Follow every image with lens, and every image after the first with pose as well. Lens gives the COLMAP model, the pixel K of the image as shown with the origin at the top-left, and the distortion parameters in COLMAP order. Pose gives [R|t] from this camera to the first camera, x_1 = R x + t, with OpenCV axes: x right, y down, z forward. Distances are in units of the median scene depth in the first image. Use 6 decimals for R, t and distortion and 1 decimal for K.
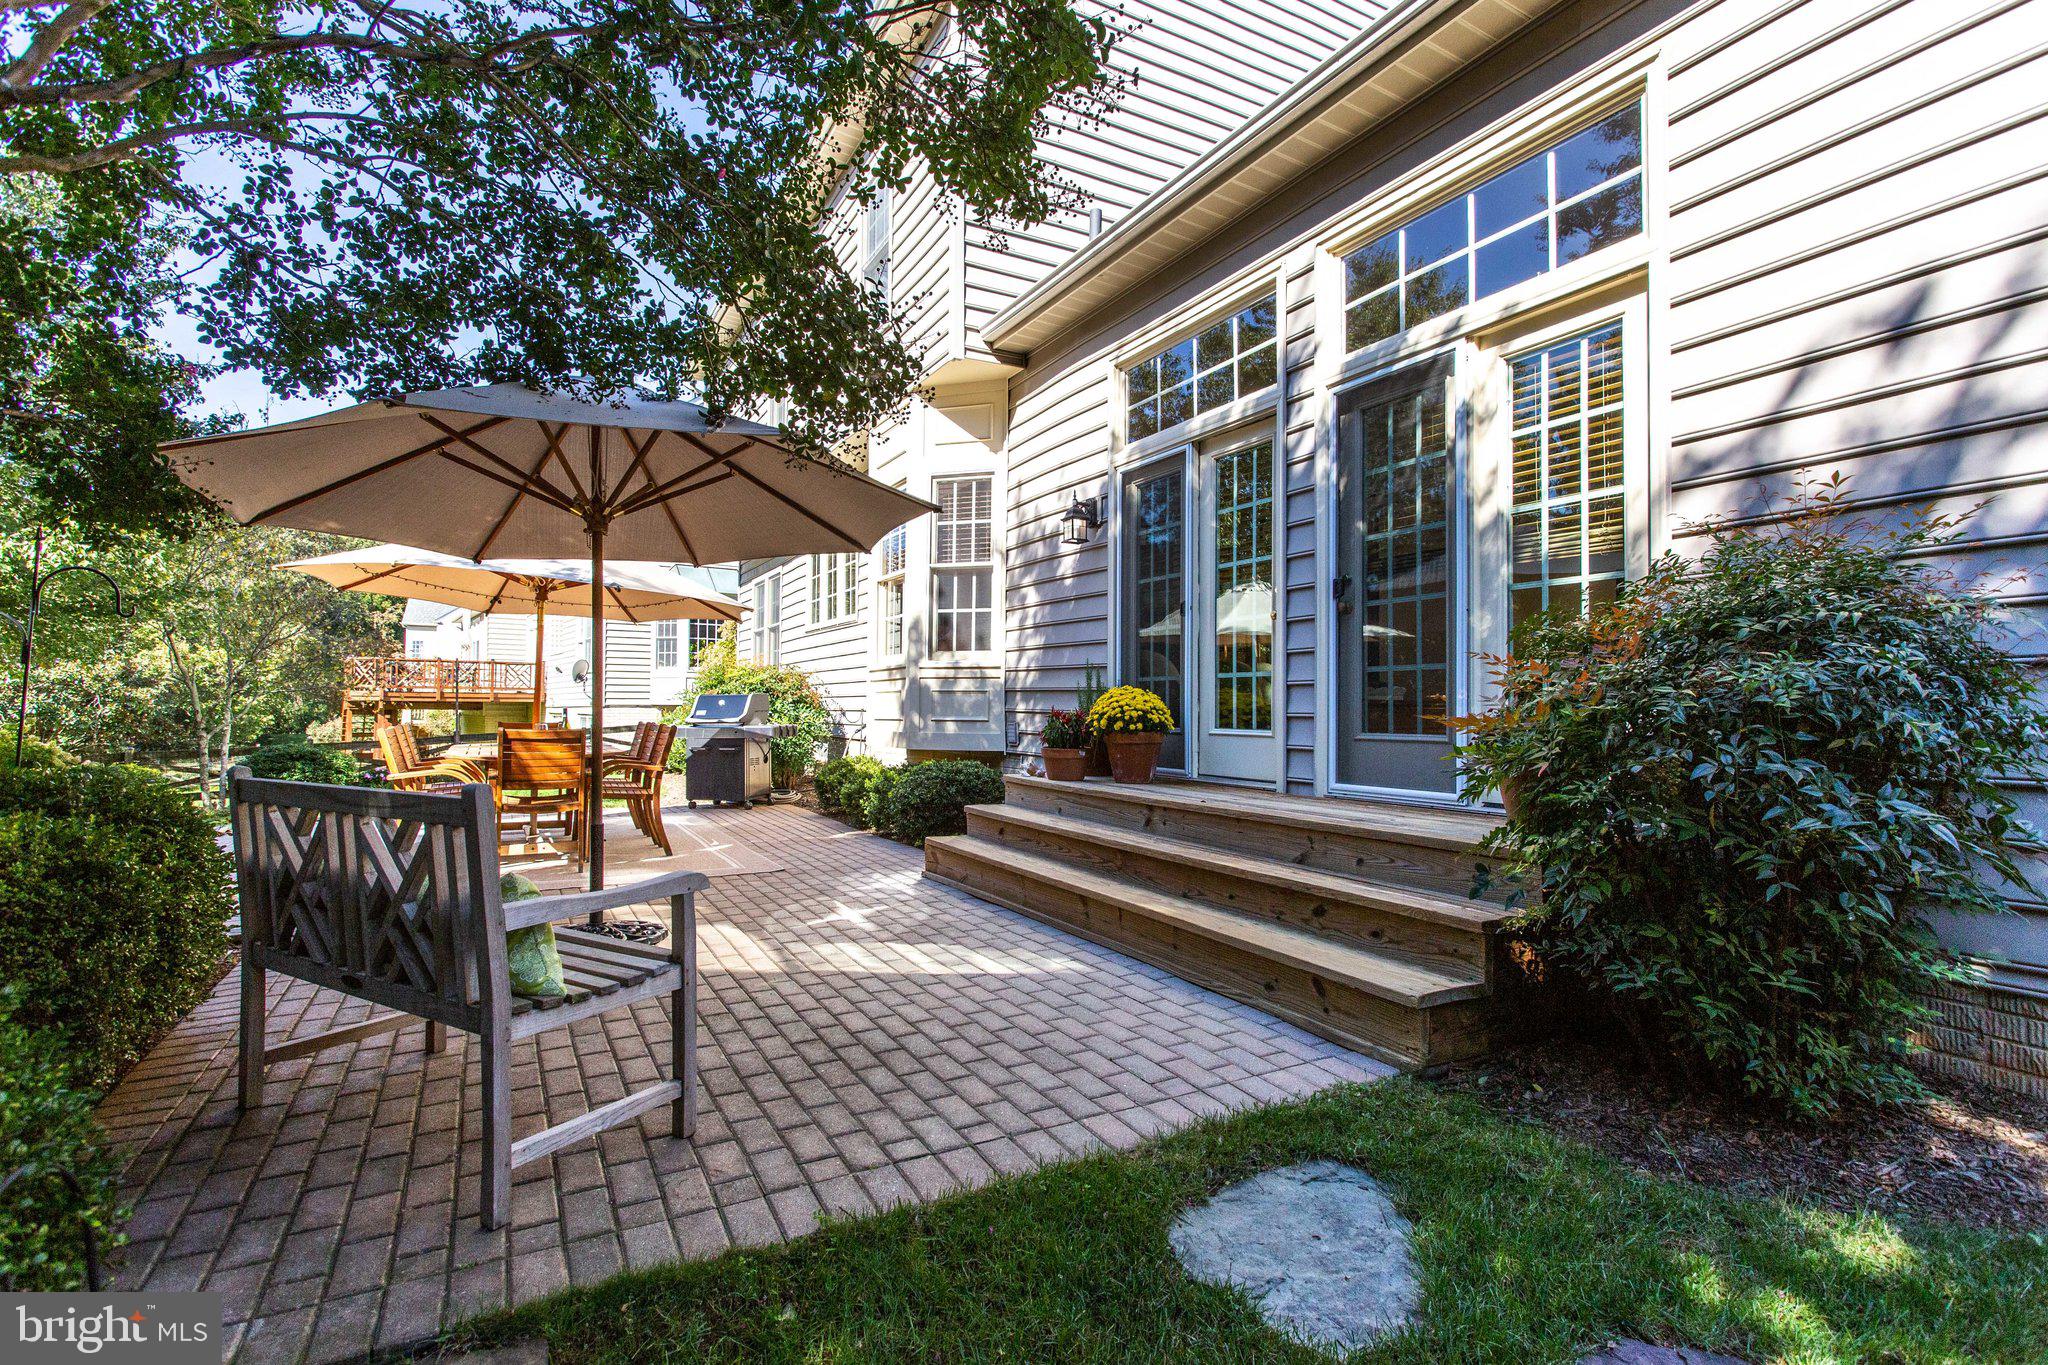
lens RADIAL K [[992.9, 0, 1022.6], [0, 992.9, 684.5], [0, 0, 1]] dist [0.004393, 0.000388]
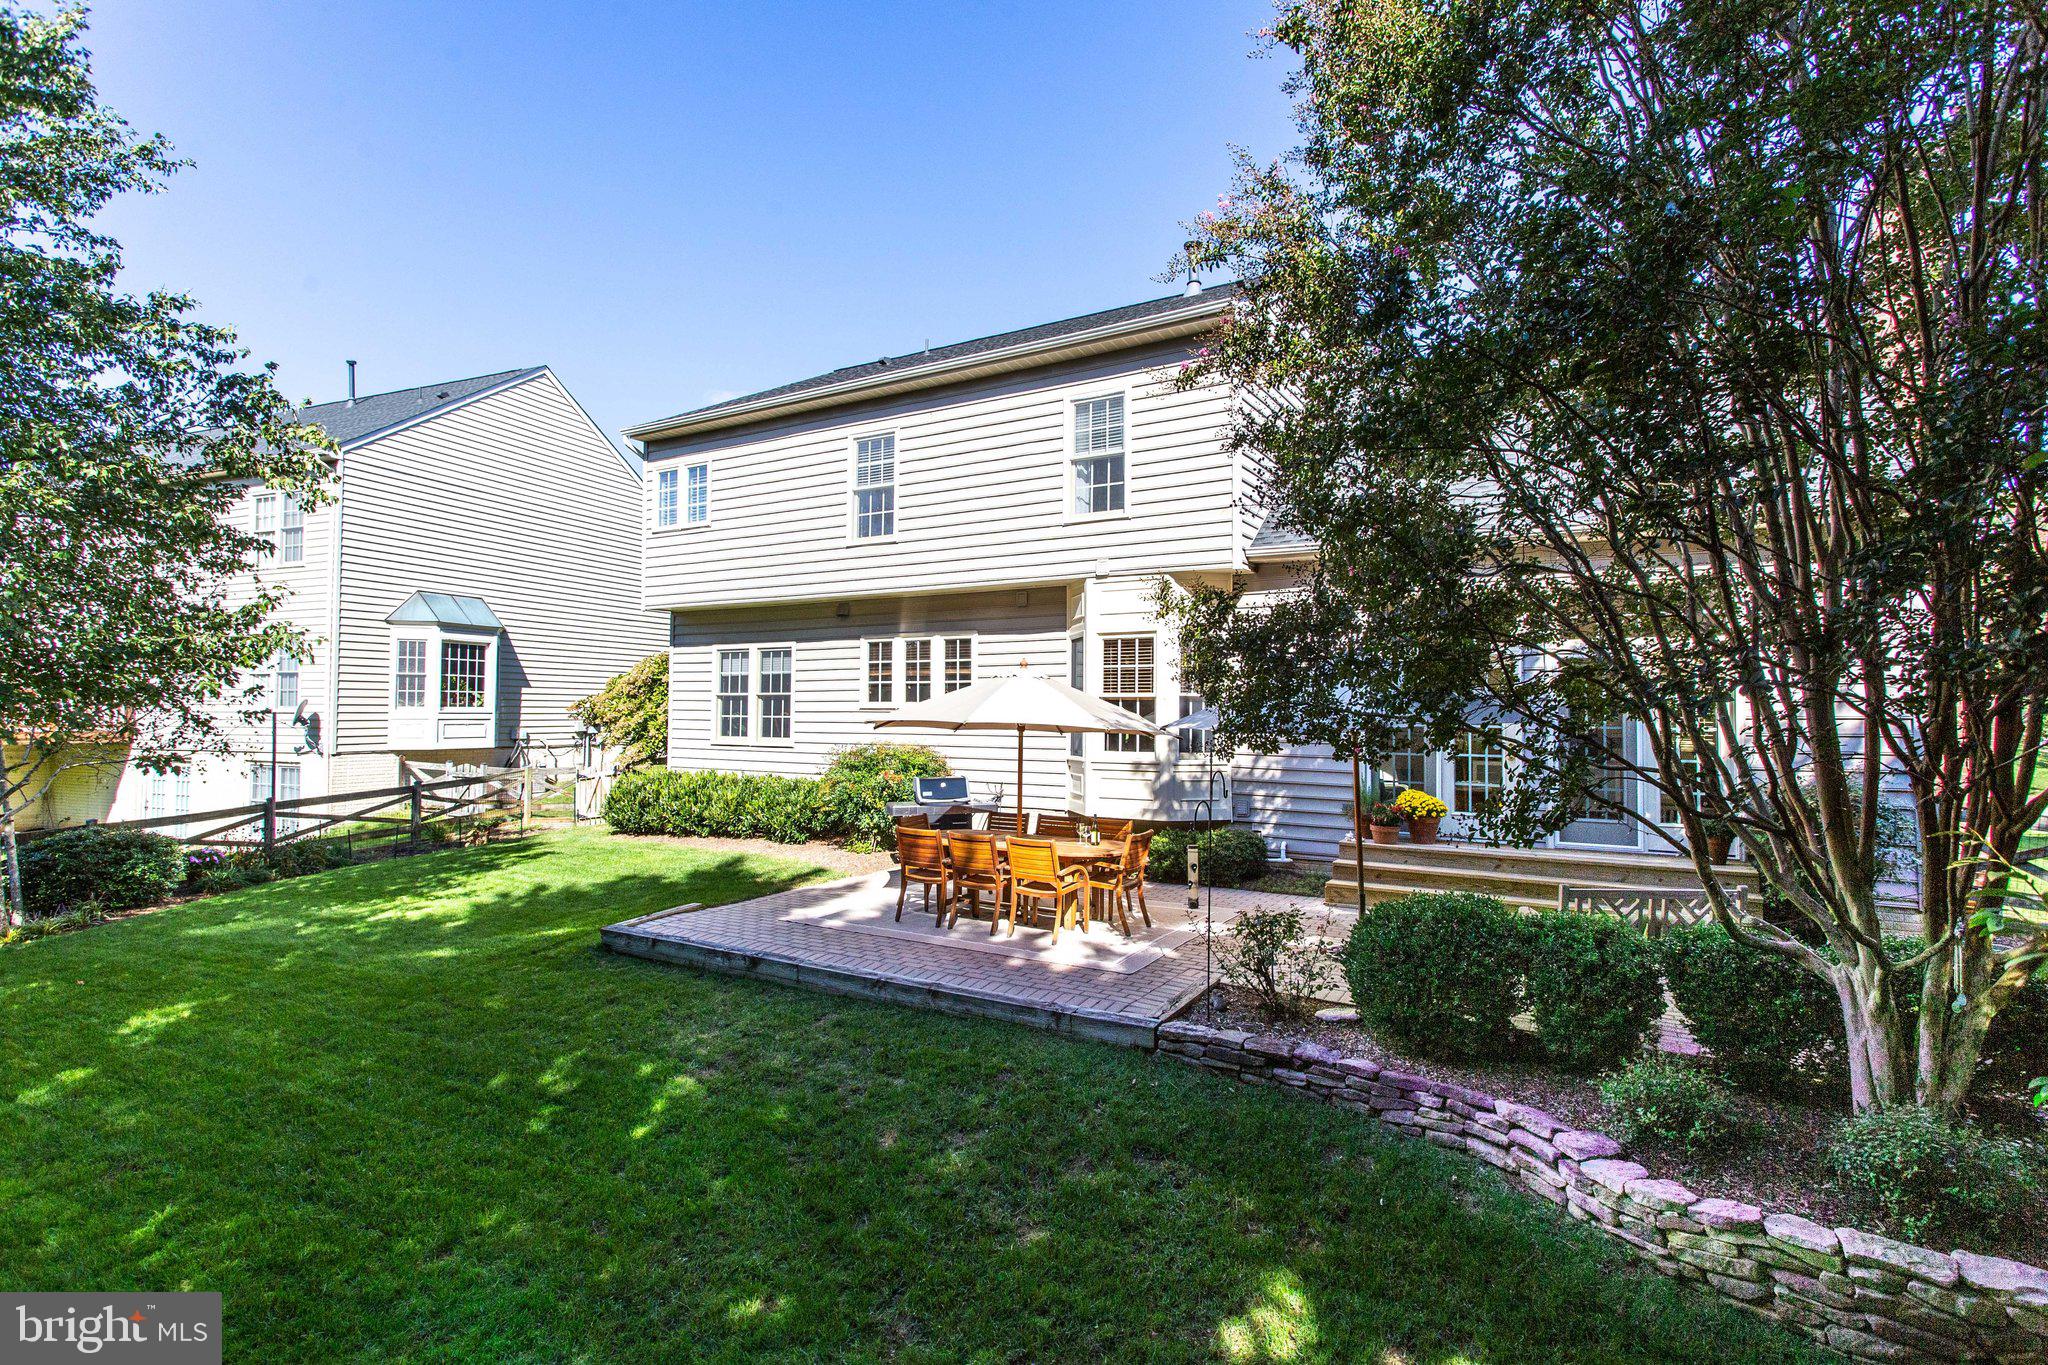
lens RADIAL K [[992.9, 0, 1030.1], [0, 992.9, 685.4], [0, 0, 1]] dist [0.004393, 0.000388]
pose [[0.850092, 0.010842, 0.526522, -1.314343], [-0.013211, 0.999912, 0.000740, -0.165144], [-0.526468, -0.007585, 0.850161, -0.169489]]
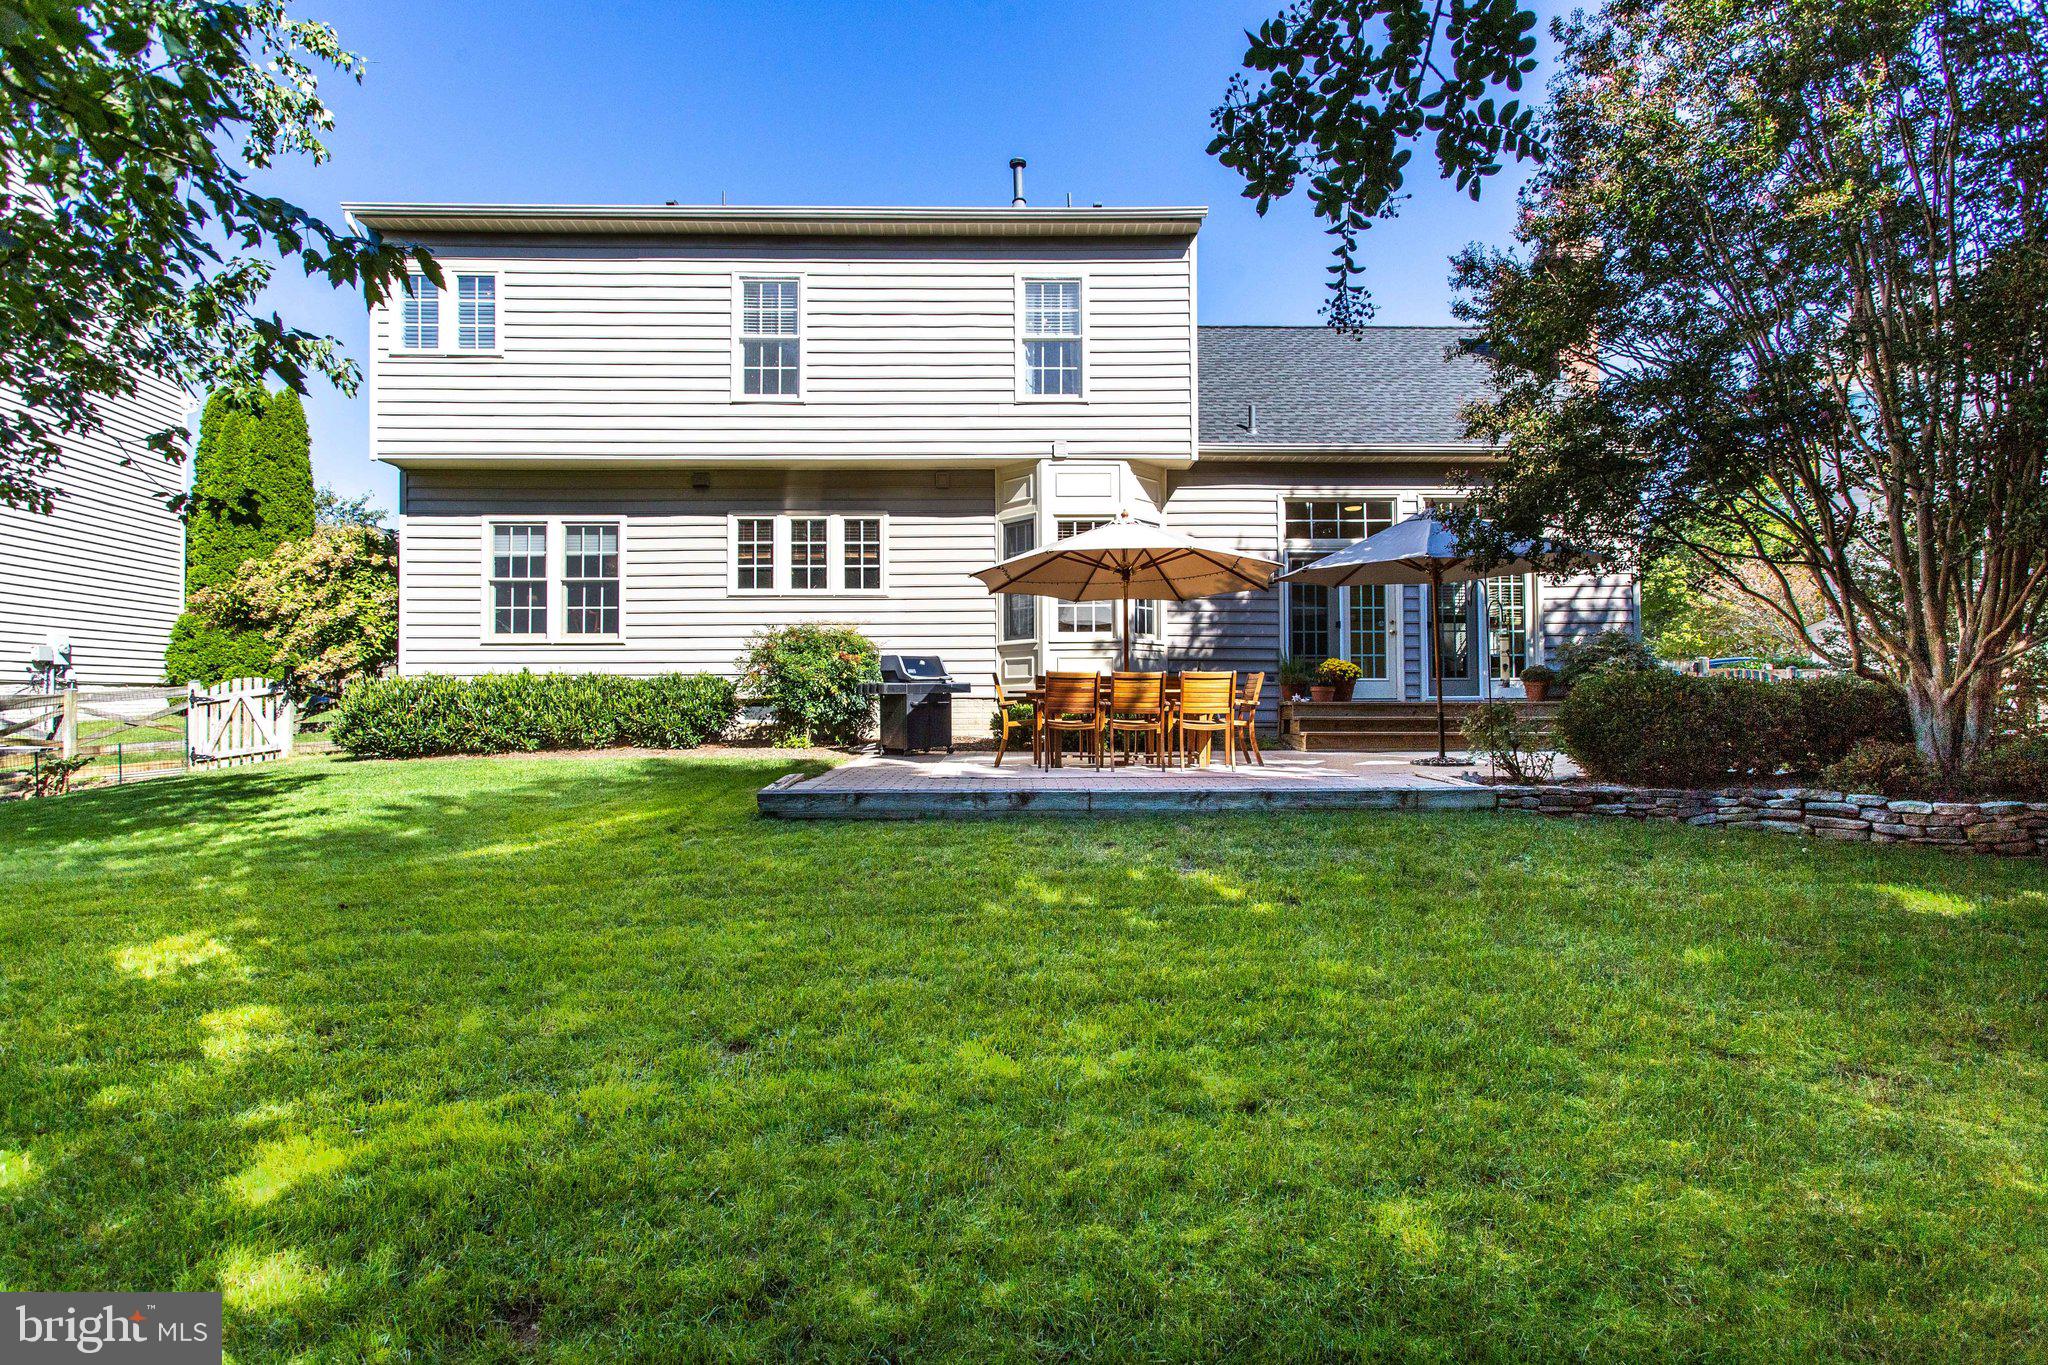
lens RADIAL K [[992.9, 0, 1021.6], [0, 992.9, 688.9], [0, 0, 1]] dist [0.004393, 0.000388]
pose [[0.448050, -0.001599, 0.894007, -1.943821], [-0.013464, 0.999873, 0.008537, 0.054224], [-0.893907, -0.015862, 0.447971, 0.573151]]
